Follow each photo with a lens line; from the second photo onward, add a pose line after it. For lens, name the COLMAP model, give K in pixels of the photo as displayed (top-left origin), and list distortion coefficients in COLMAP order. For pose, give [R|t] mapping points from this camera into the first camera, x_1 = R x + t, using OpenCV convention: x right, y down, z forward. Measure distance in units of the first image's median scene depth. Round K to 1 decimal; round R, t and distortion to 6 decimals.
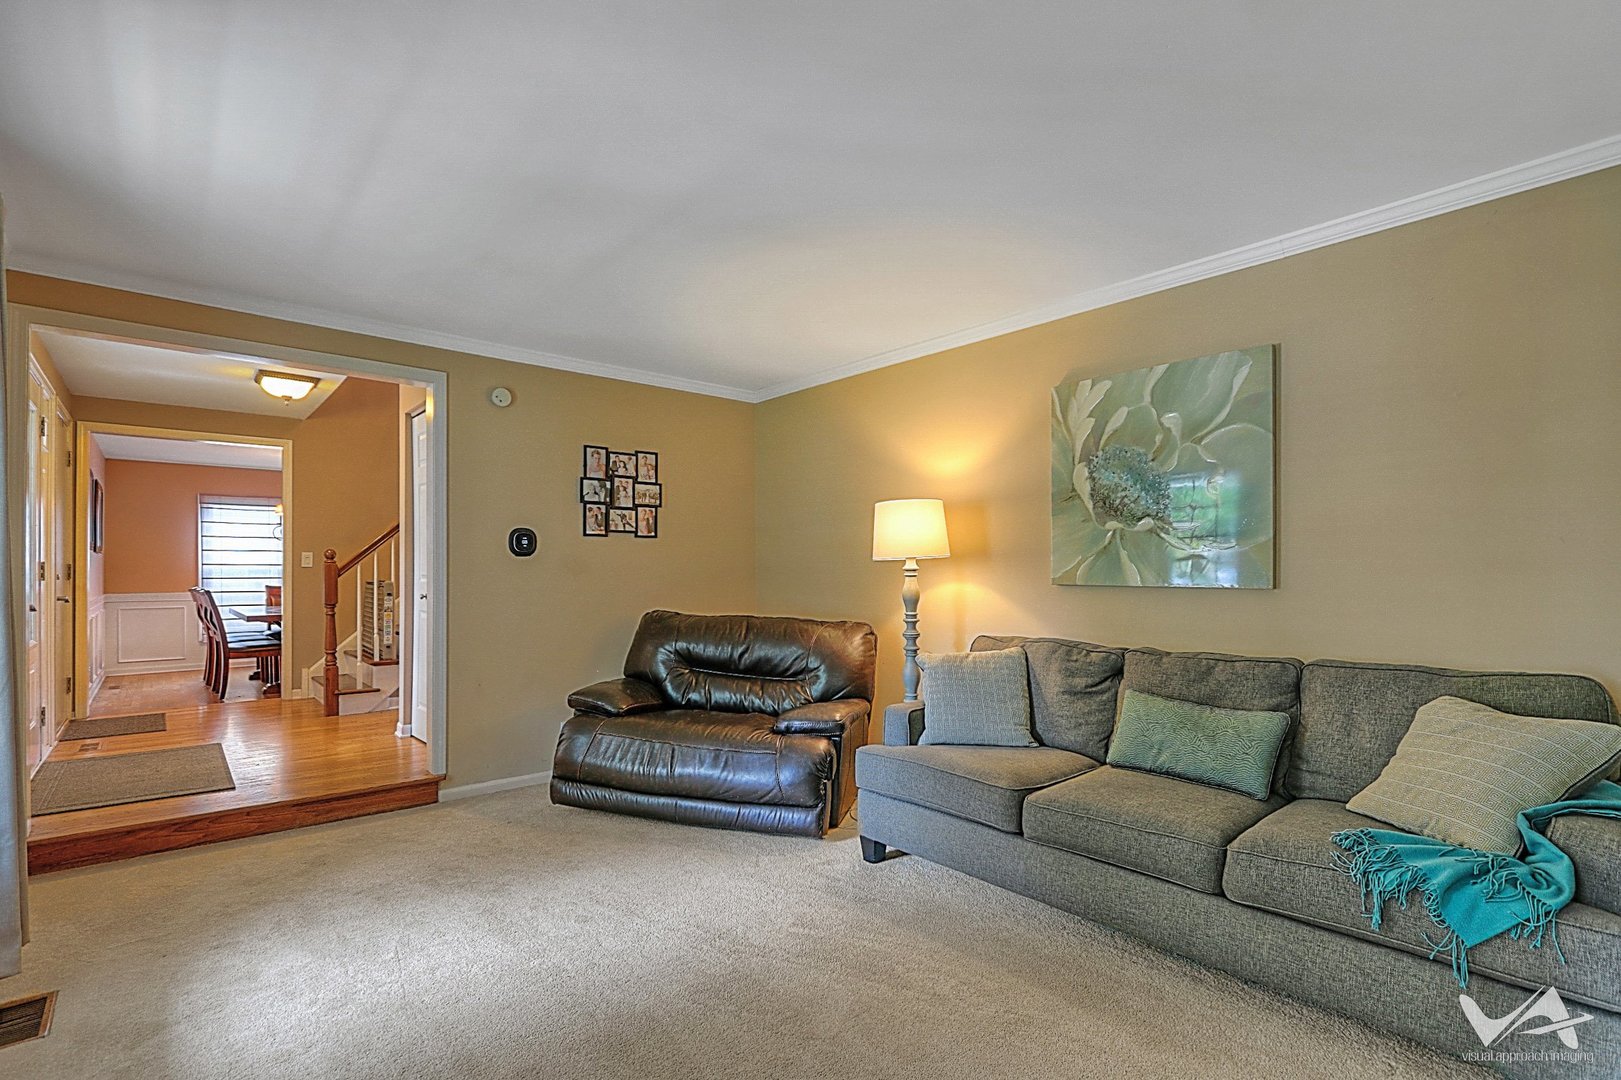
lens RADIAL K [[780.7, 0, 810.2], [0, 780.7, 562.6], [0, 0, 1]] dist [-0.002098, 0.000591]
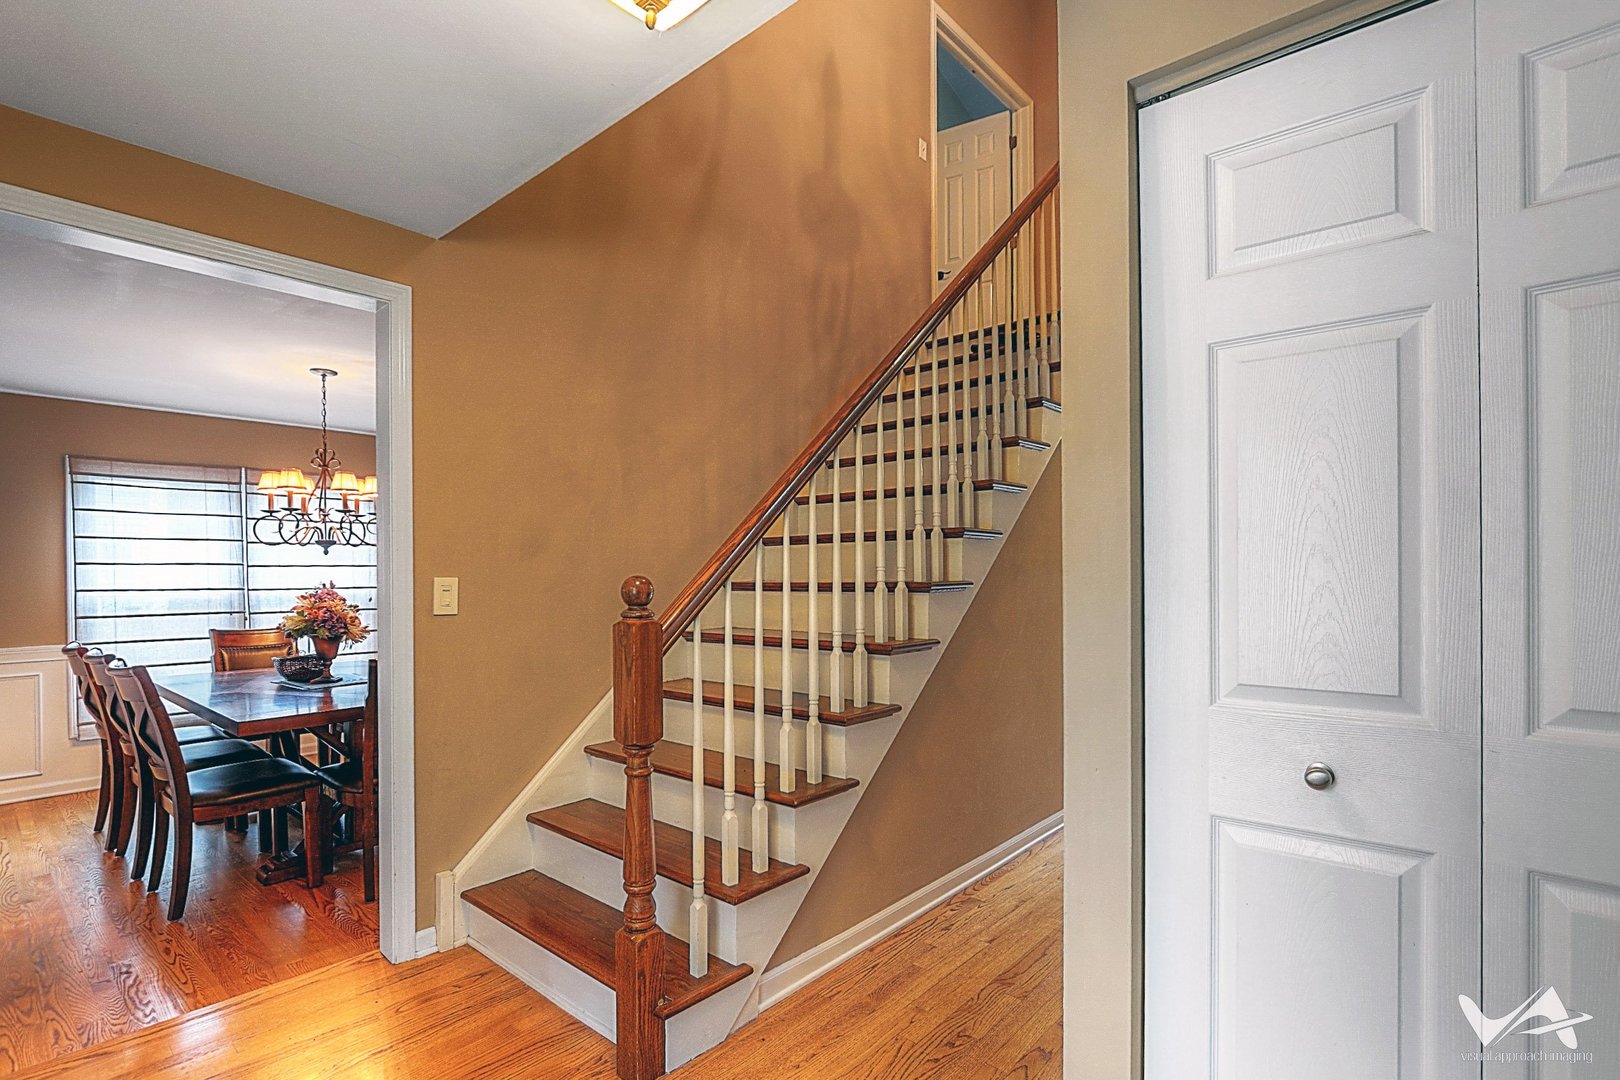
lens RADIAL K [[780.2, 0, 809.7], [0, 780.2, 562.6], [0, 0, 1]] dist [-0.002098, 0.000591]
pose [[0.989650, -0.006001, 0.143379, -0.309320], [0.005898, 0.999982, 0.001142, -0.011963], [-0.143383, -0.000285, 0.989667, 0.347037]]
